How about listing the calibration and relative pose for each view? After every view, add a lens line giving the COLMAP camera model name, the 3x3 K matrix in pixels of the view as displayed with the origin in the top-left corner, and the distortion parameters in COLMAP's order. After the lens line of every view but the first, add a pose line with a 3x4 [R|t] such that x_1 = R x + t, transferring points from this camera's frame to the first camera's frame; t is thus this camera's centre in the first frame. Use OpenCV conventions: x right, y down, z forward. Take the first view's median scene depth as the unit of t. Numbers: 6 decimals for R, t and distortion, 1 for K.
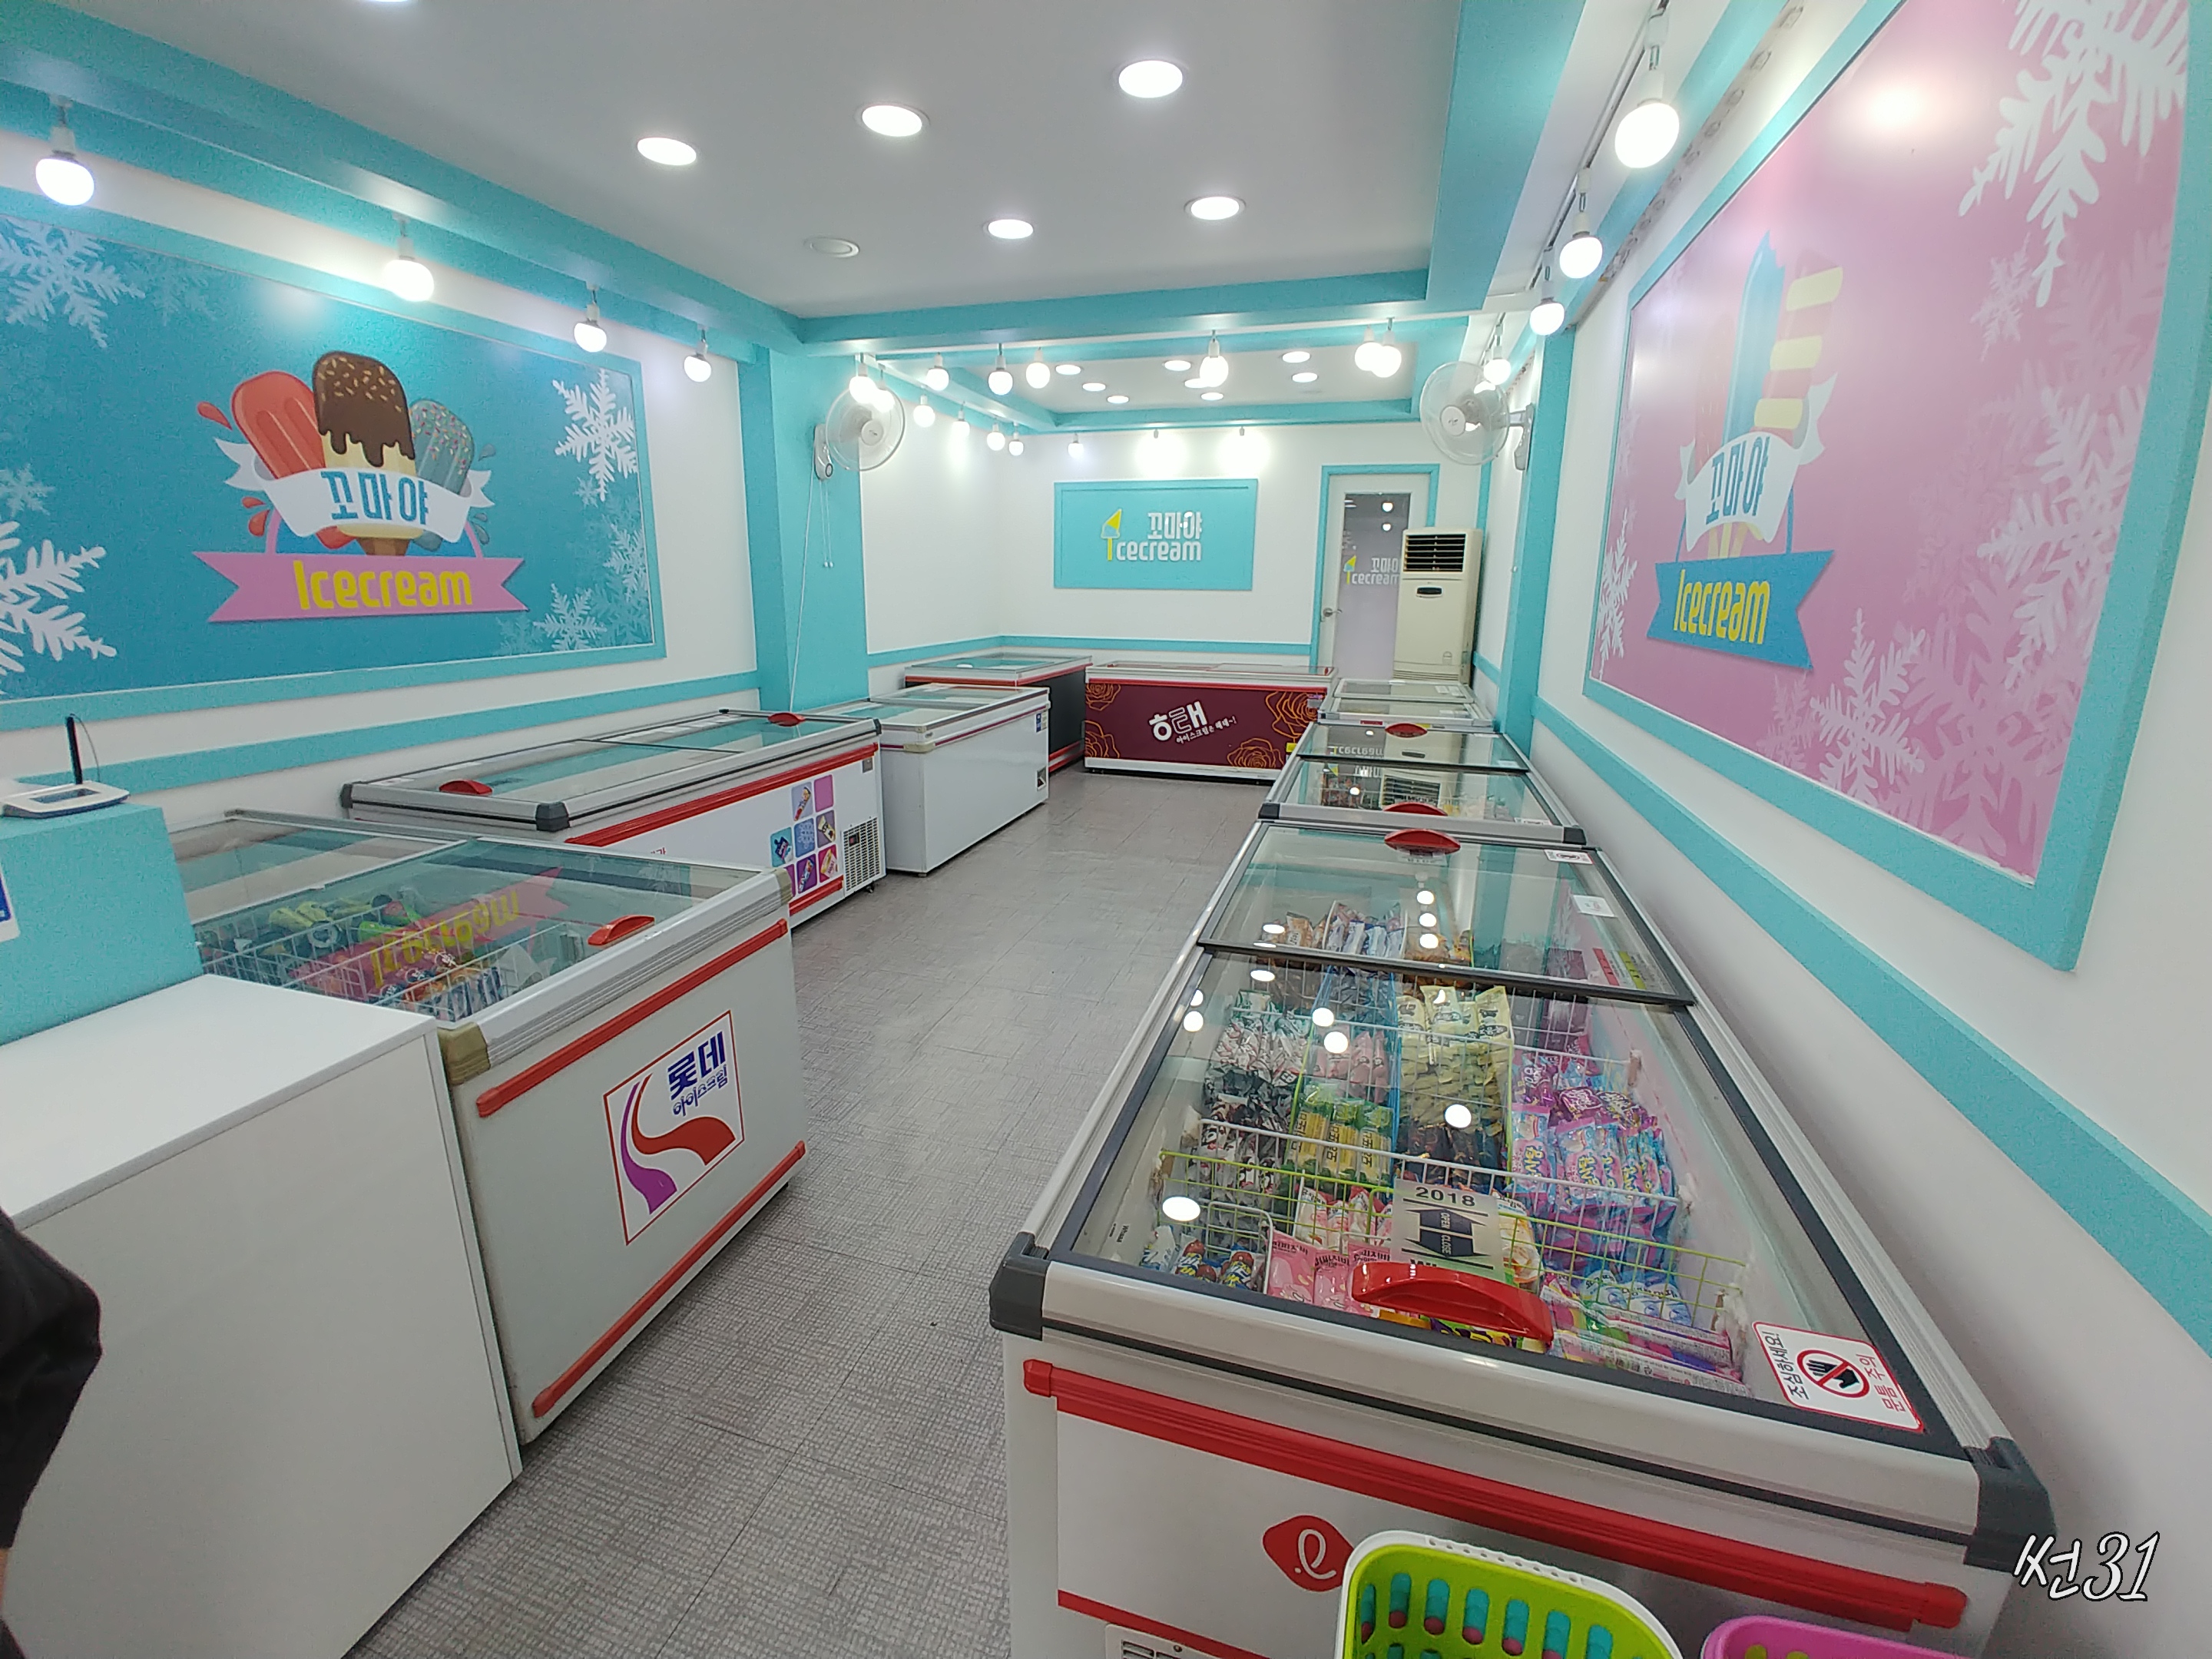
lens RADIAL K [[968.5, 0, 1095.5], [0, 968.5, 826.7], [0, 0, 1]] dist [-0.020336, 0.002835]
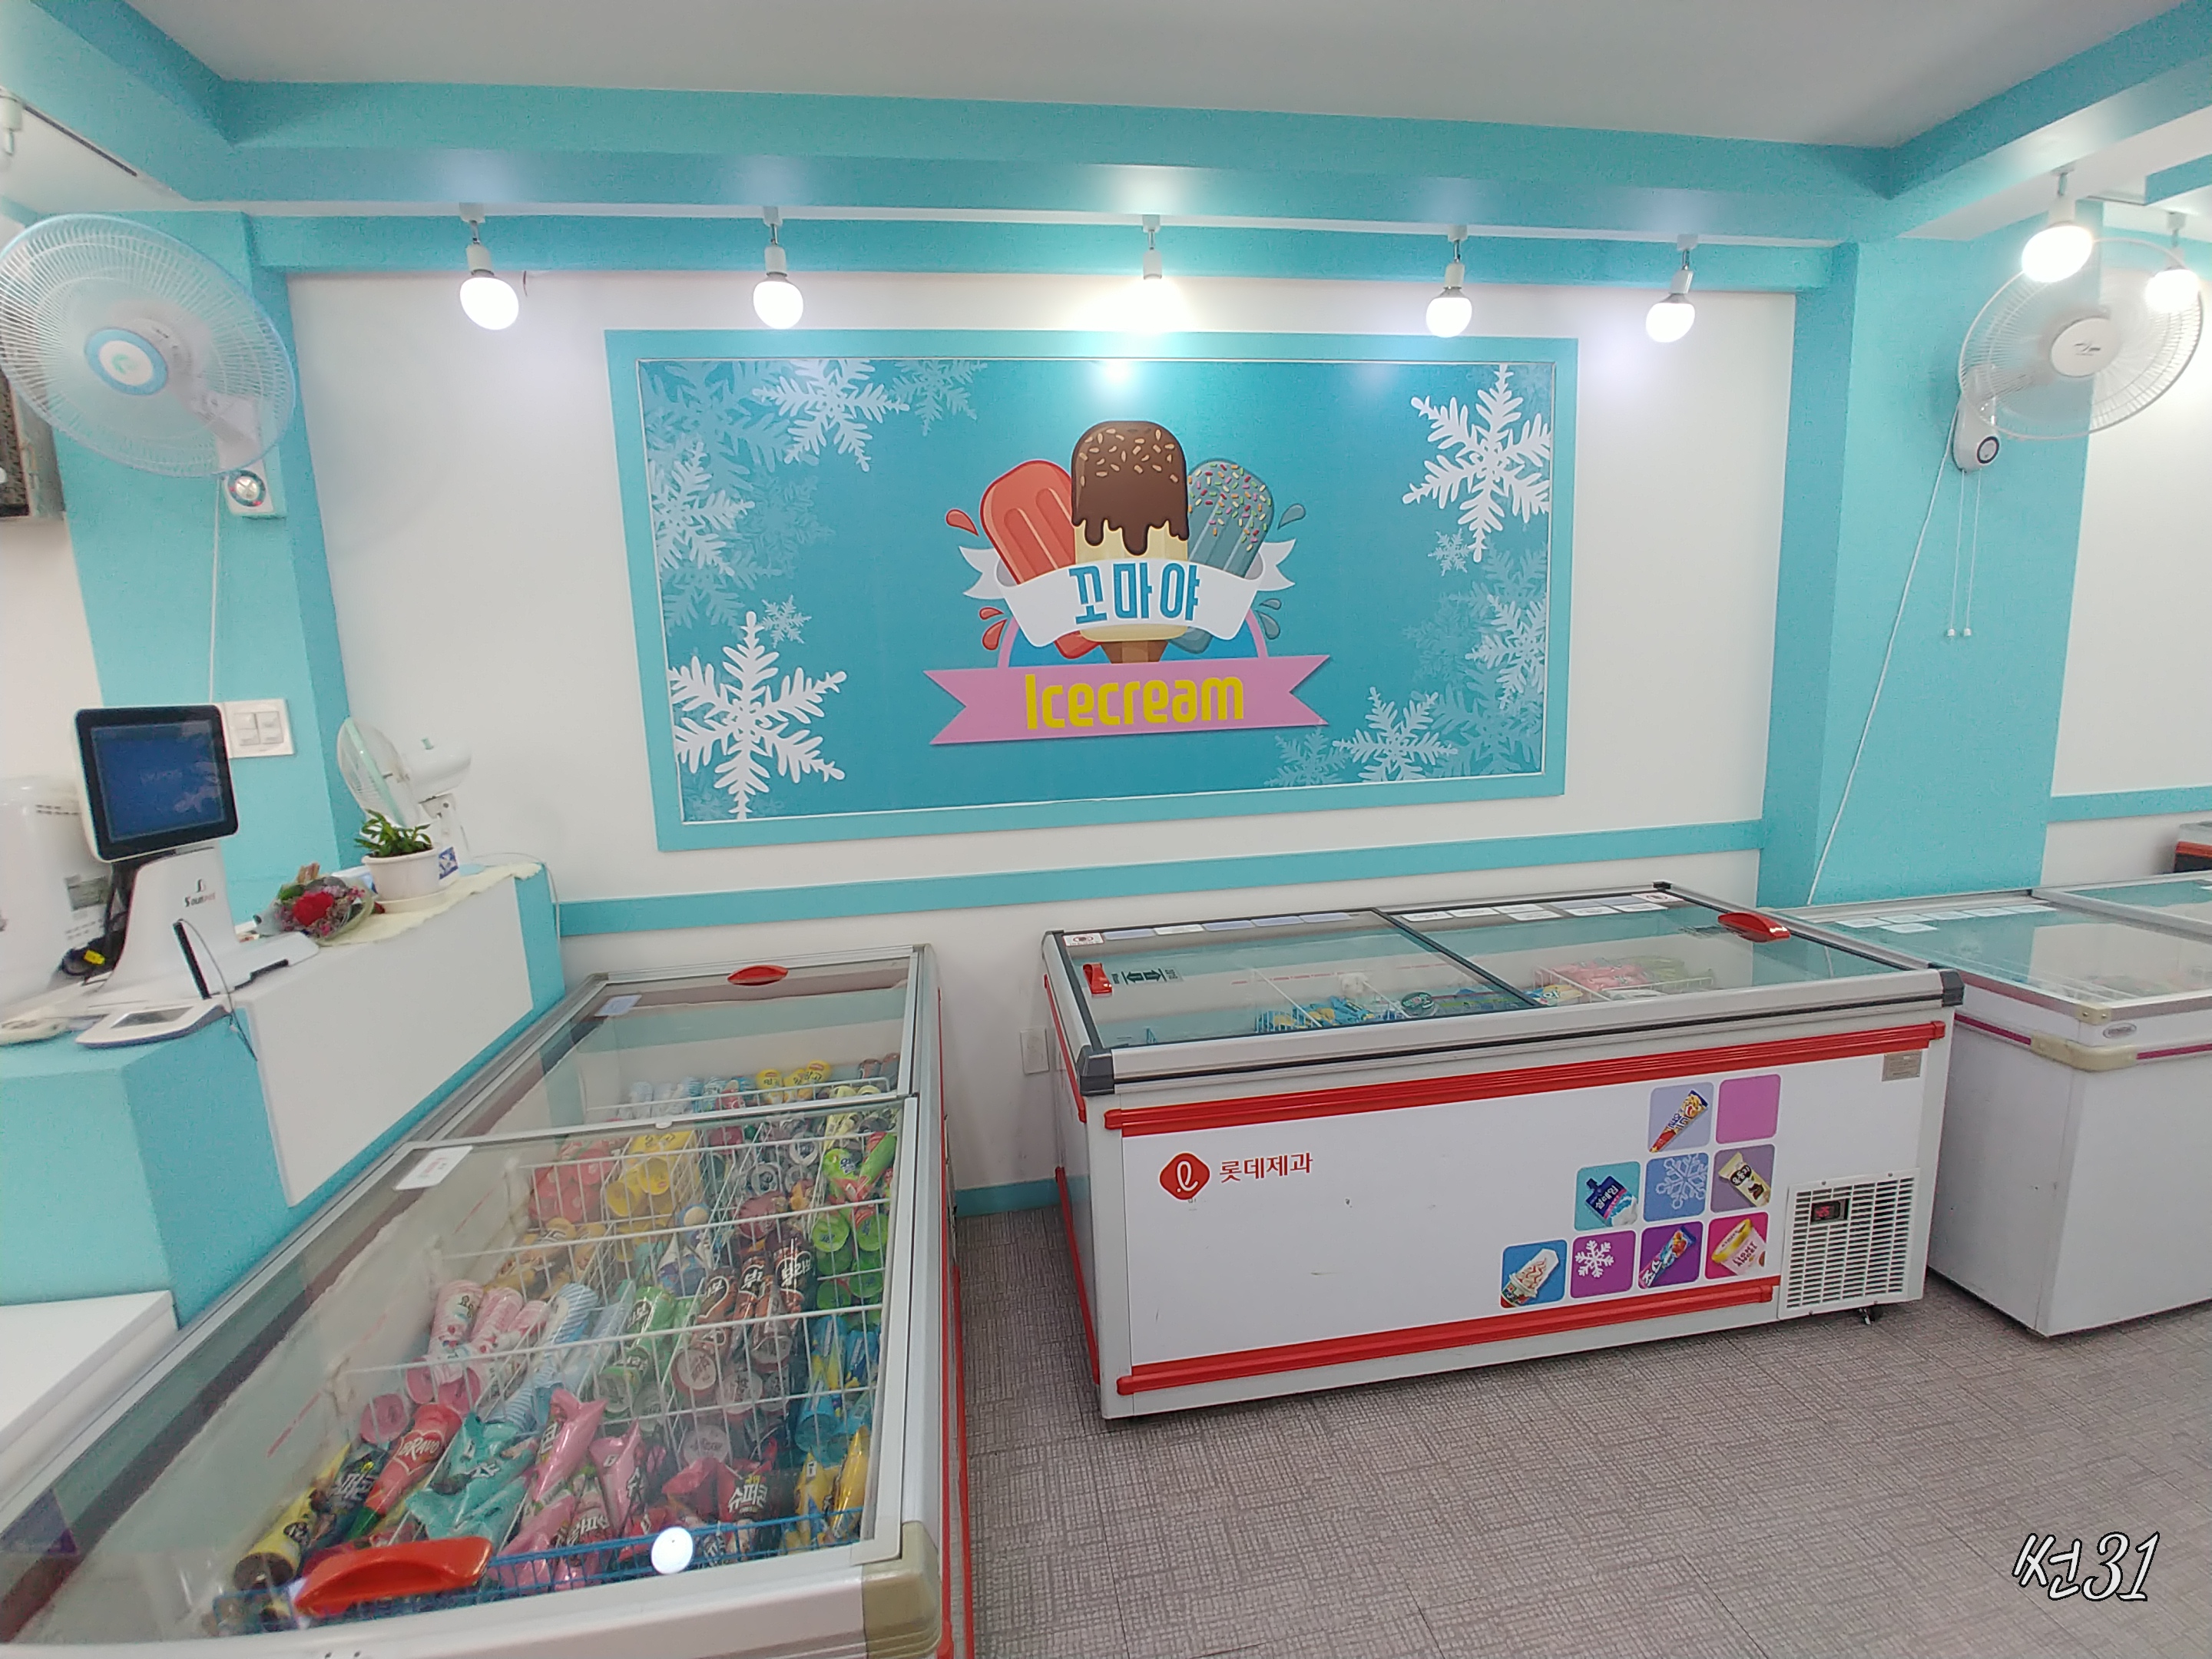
lens RADIAL K [[968.5, 0, 1097.7], [0, 968.5, 811.2], [0, 0, 1]] dist [-0.020336, 0.002835]
pose [[0.430457, 0.113894, -0.895397, -0.008345], [-0.183335, 0.982361, 0.036818, -0.155477], [0.883796, 0.148308, 0.443745, 0.530476]]
